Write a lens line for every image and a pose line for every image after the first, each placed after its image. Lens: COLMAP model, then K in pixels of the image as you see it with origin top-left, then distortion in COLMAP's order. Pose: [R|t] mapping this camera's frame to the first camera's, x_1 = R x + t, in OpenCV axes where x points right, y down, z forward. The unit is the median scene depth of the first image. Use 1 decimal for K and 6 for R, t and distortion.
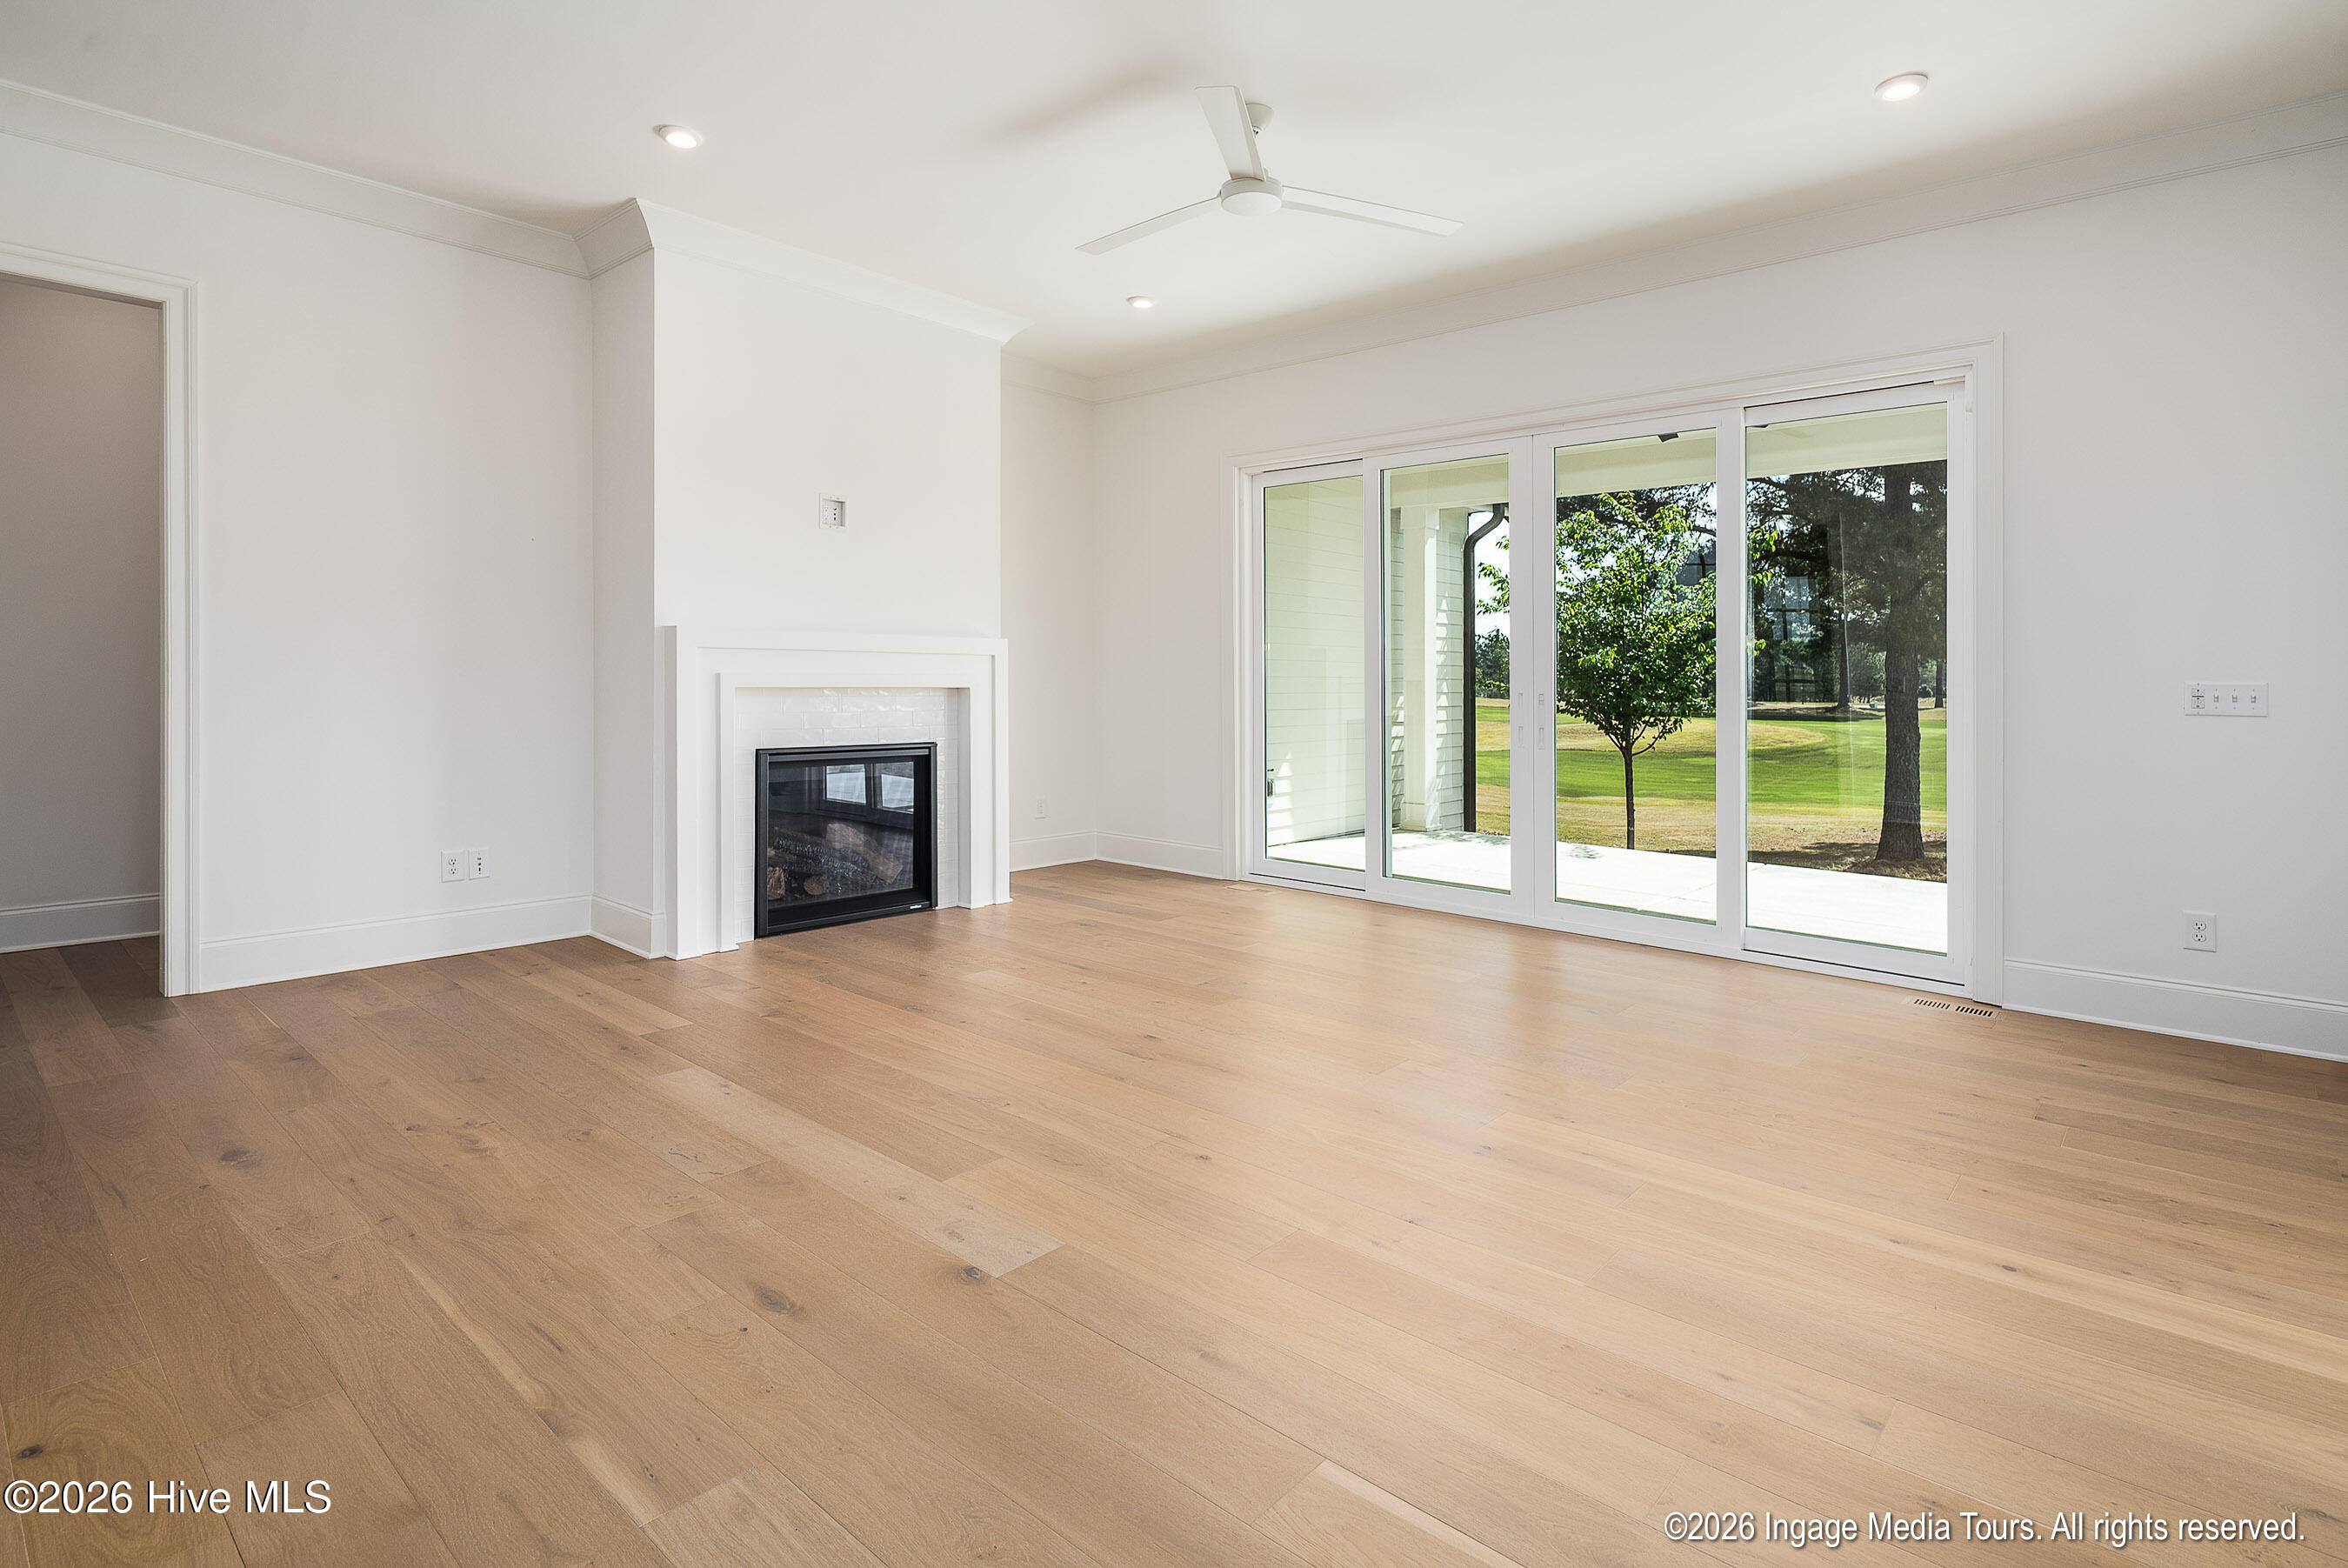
lens RADIAL K [[1157.4, 0, 1167.9], [0, 1157.4, 690.4], [0, 0, 1]] dist [-0.000516, -0.000555]
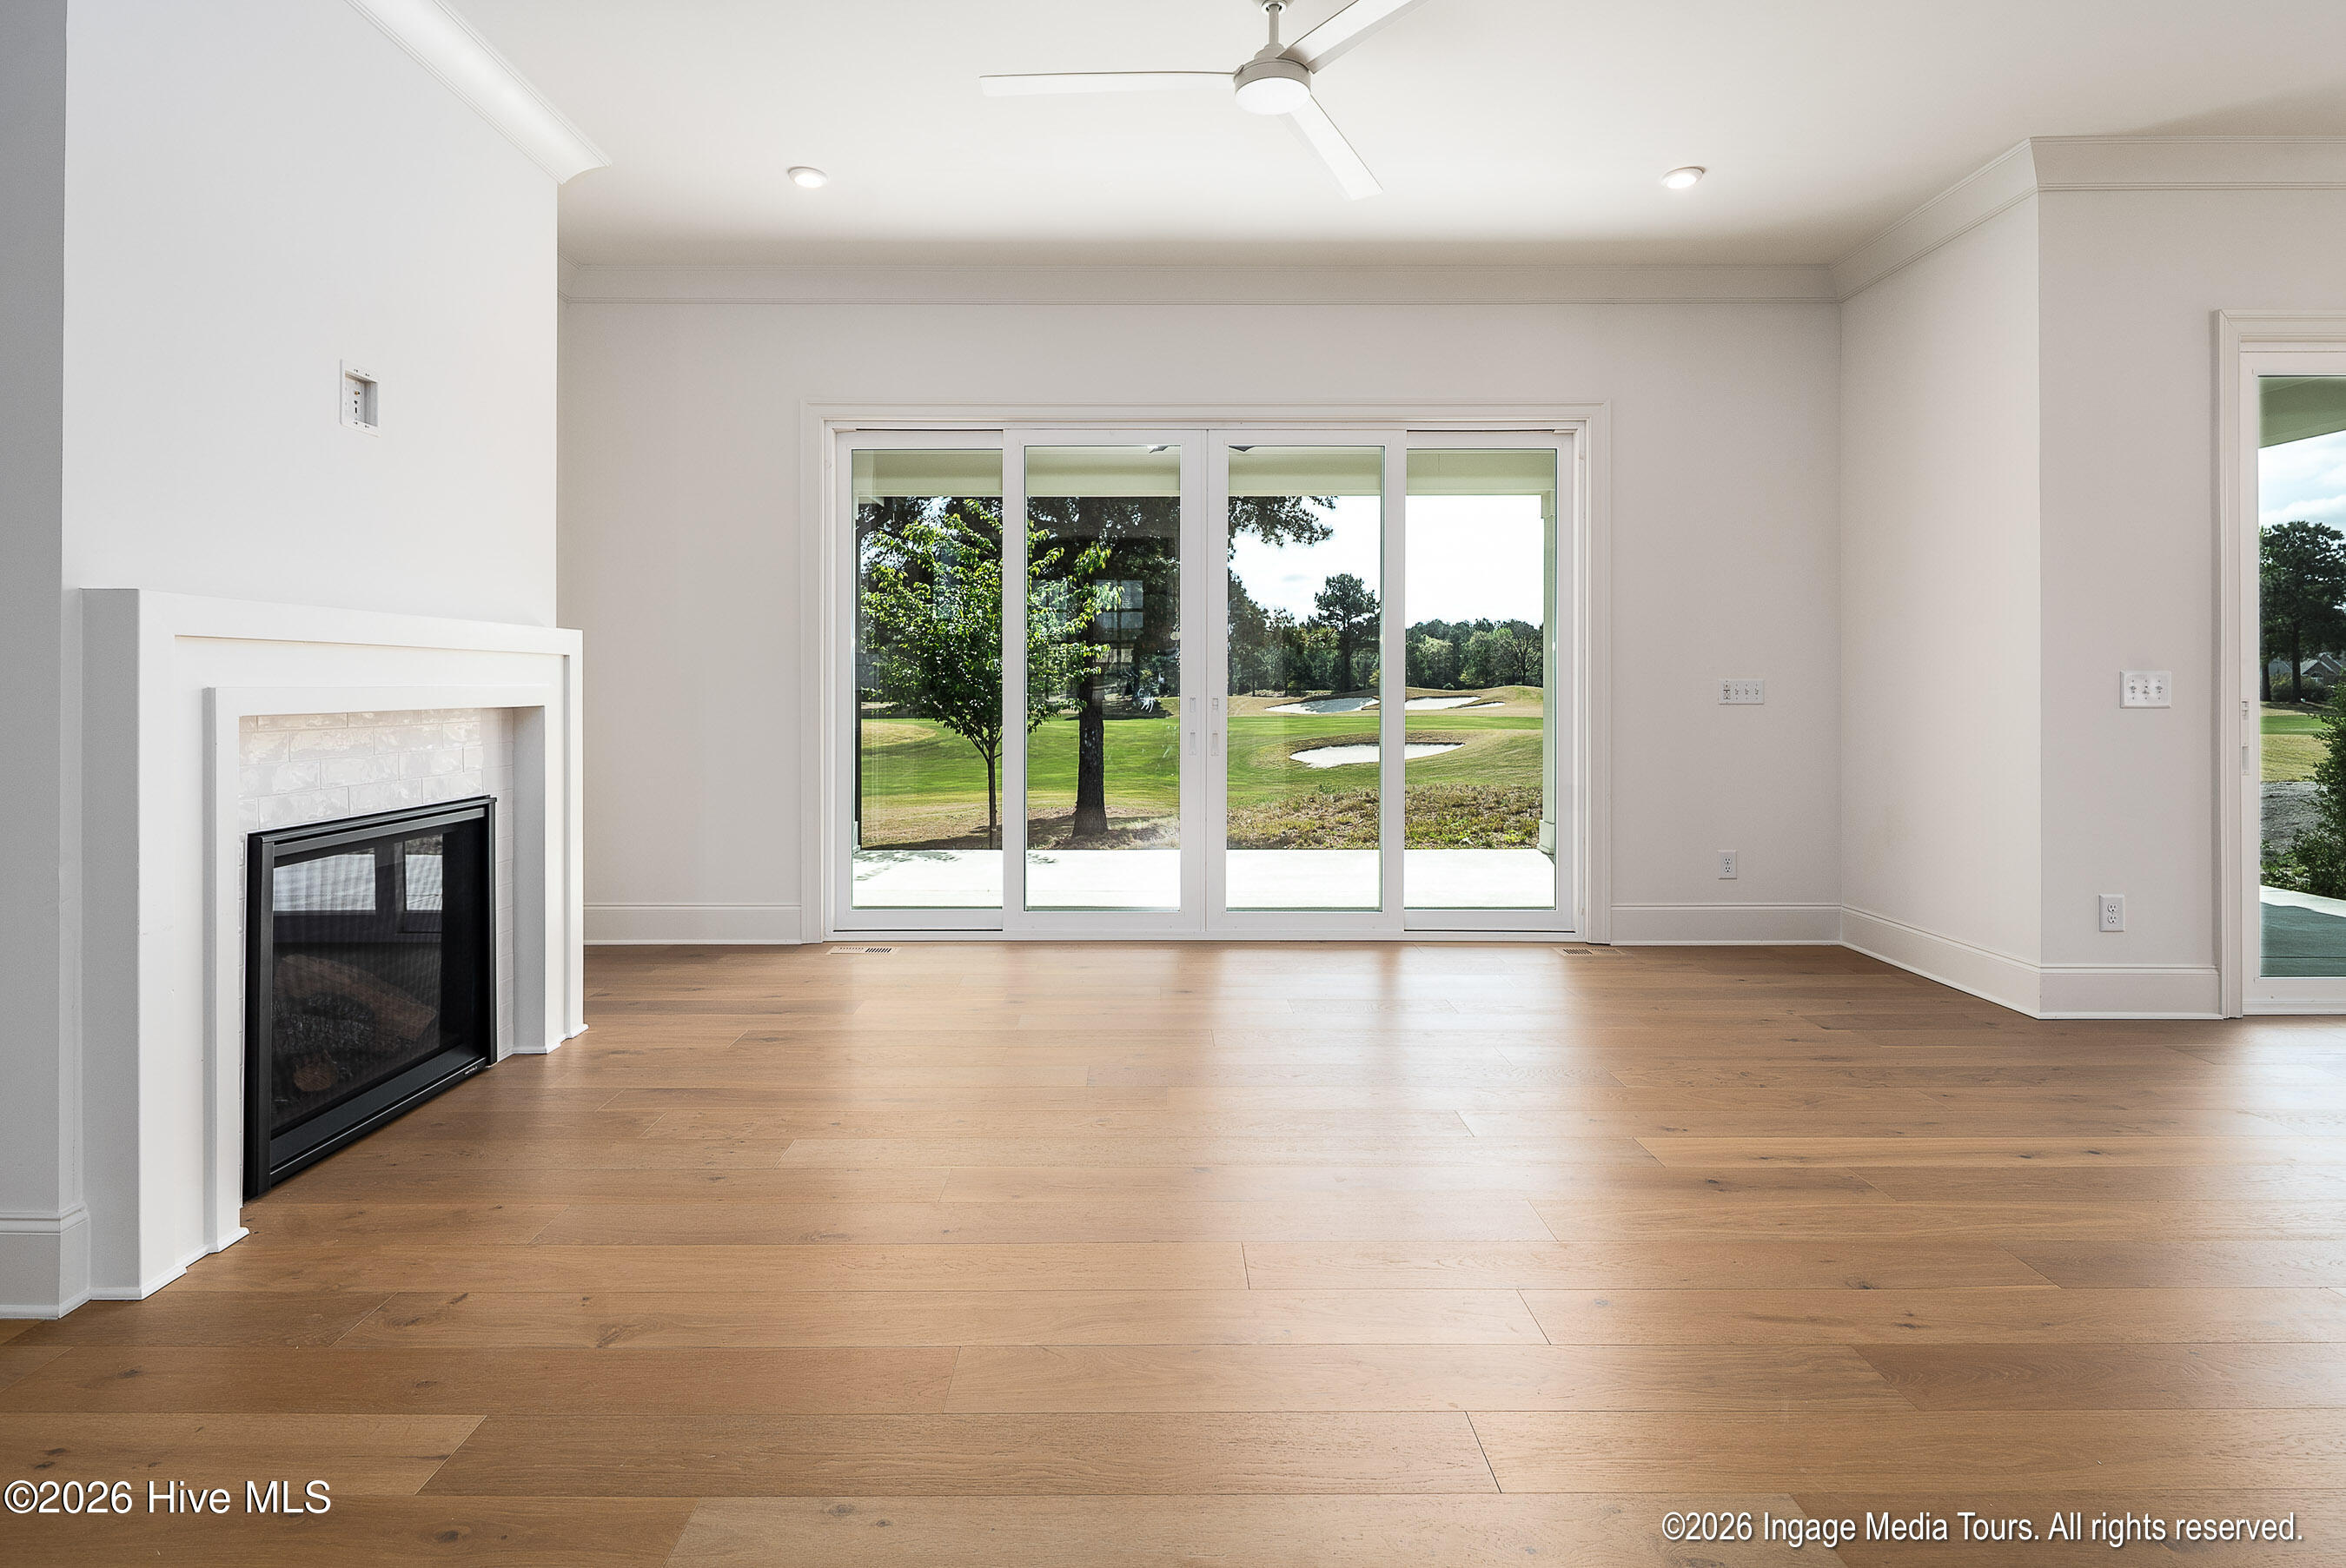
lens RADIAL K [[1162.2, 0, 1160.0], [0, 1162.2, 682.0], [0, 0, 1]] dist [0.002320, -0.000309]
pose [[0.744482, -0.010391, 0.667561, -0.377284], [0.016676, 0.999856, -0.003034, -0.008658], [-0.667434, 0.013391, 0.744549, 0.323944]]
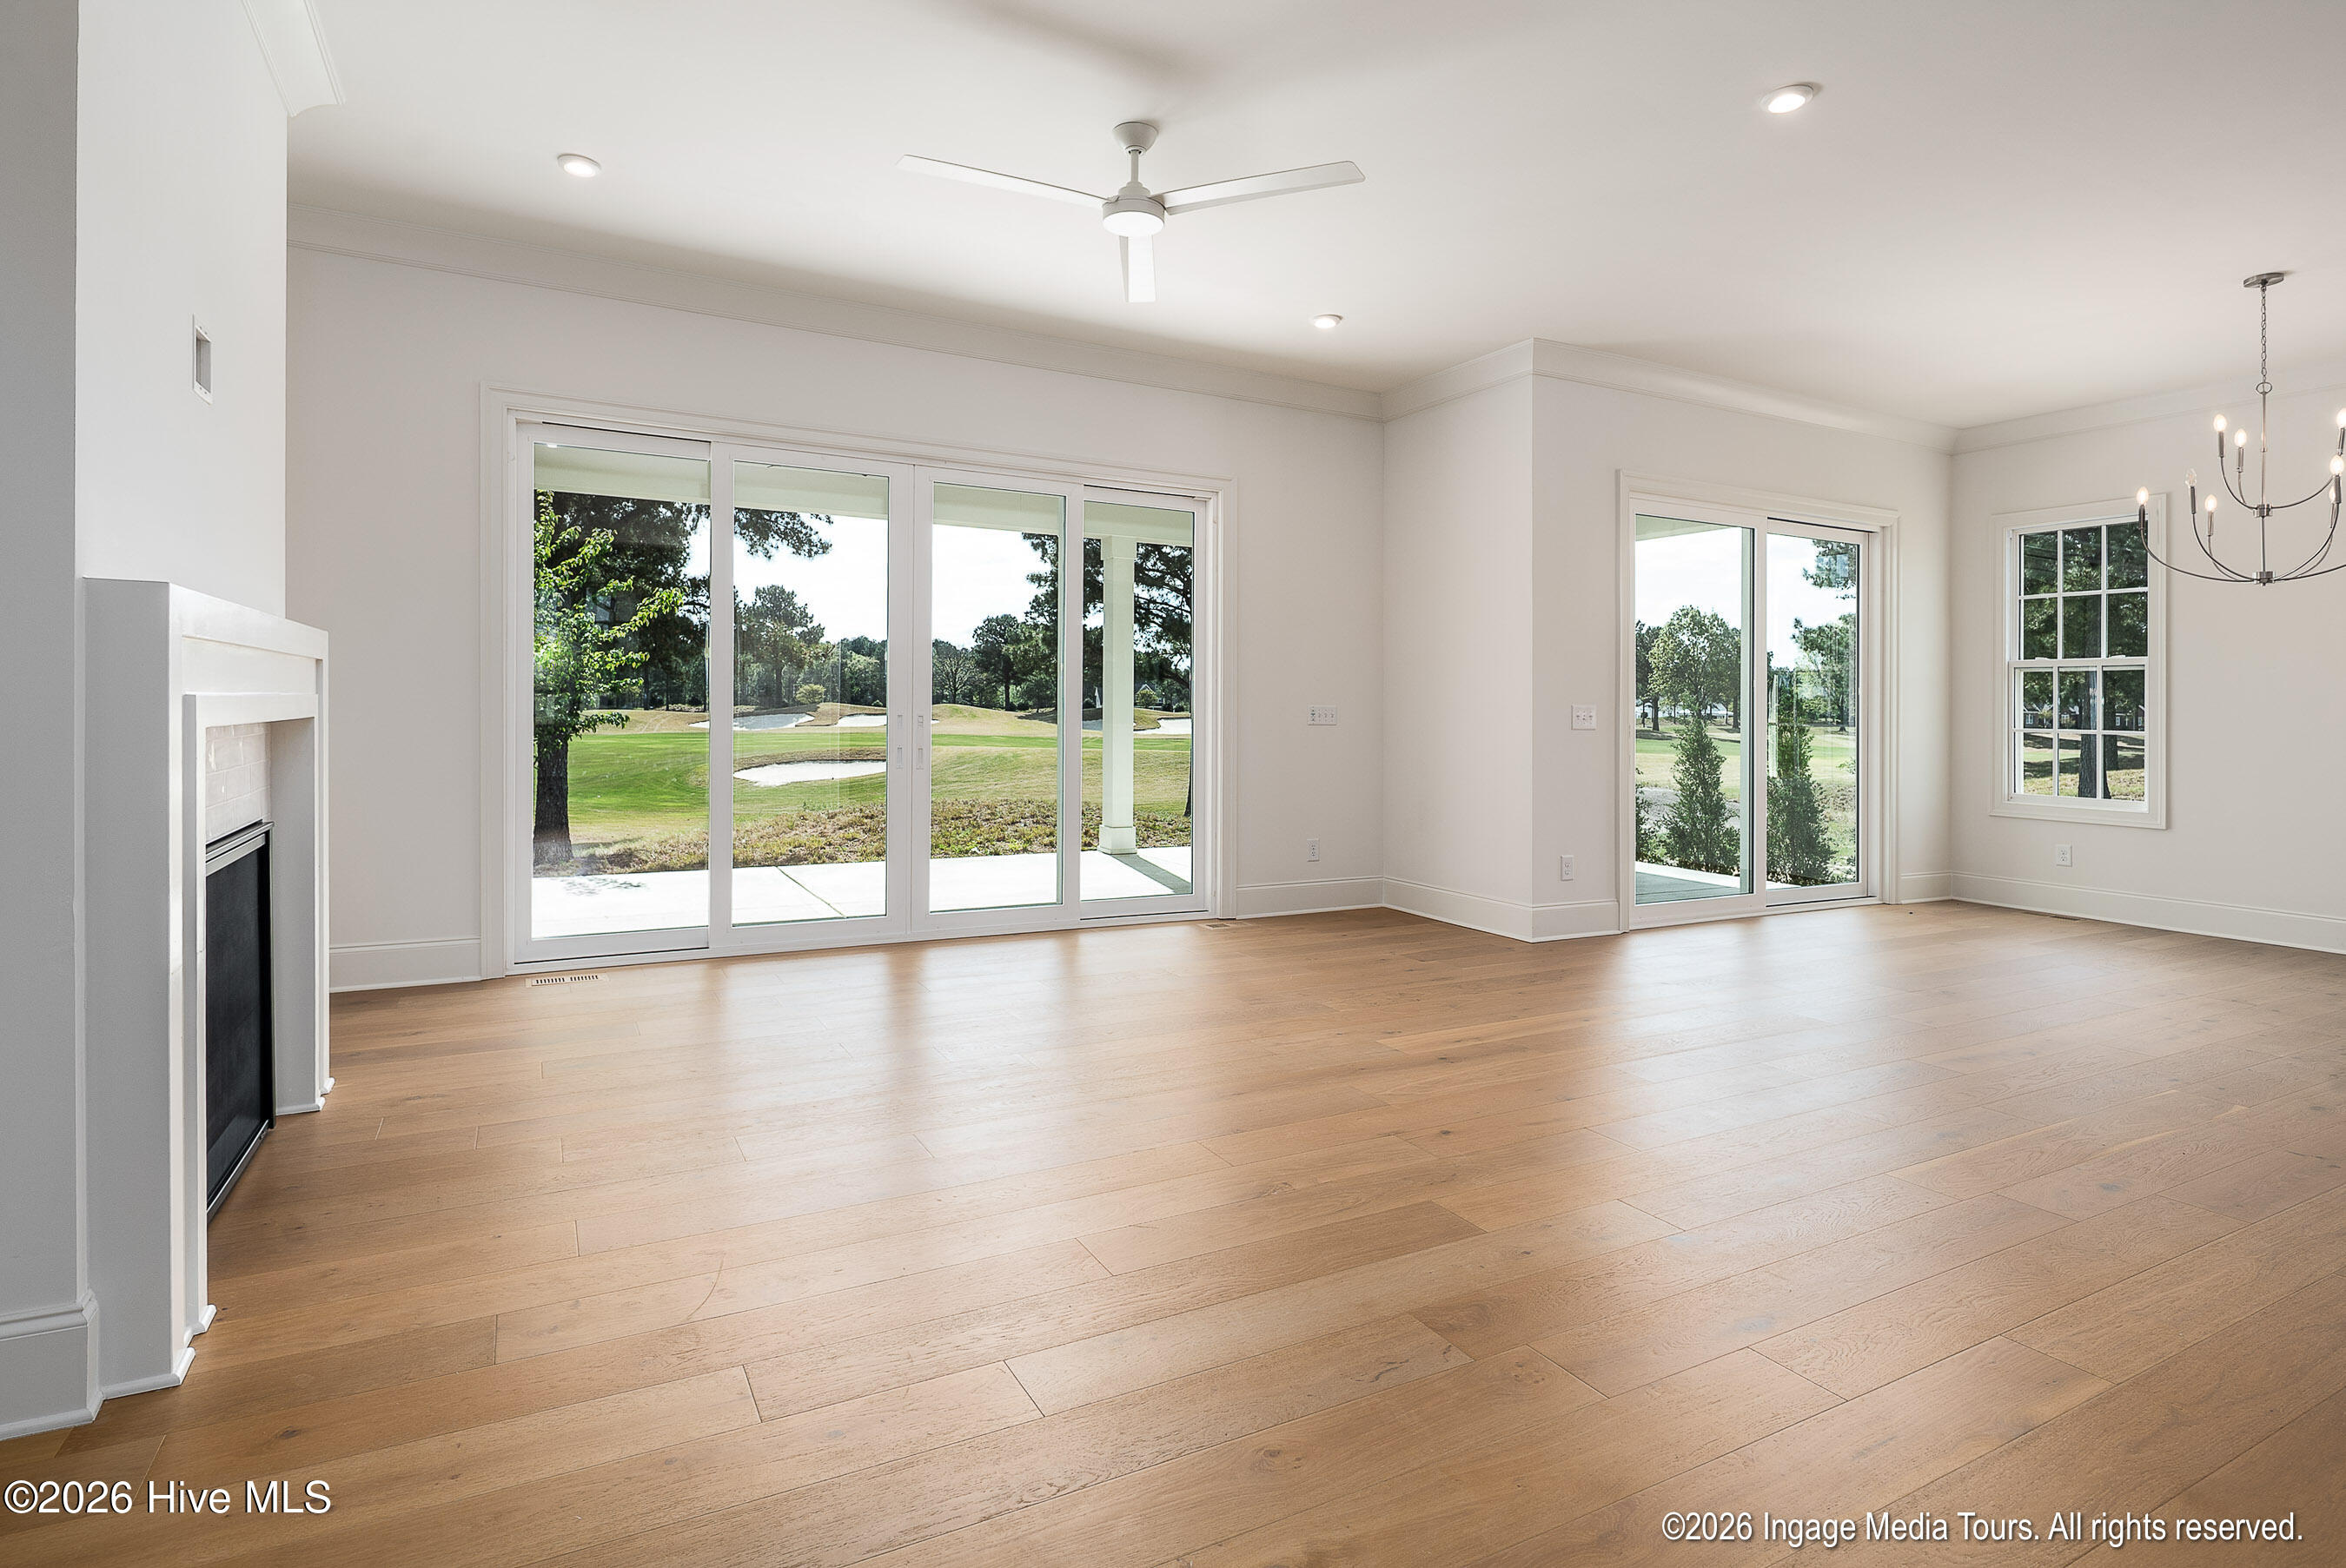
lens RADIAL K [[1156.3, 0, 1166.9], [0, 1156.3, 690.5], [0, 0, 1]] dist [-0.000516, -0.000555]
pose [[0.346894, 0.007003, 0.937878, -0.601155], [-0.001812, 0.999975, -0.006796, -0.013336], [-0.937903, 0.000658, 0.346898, 0.454175]]
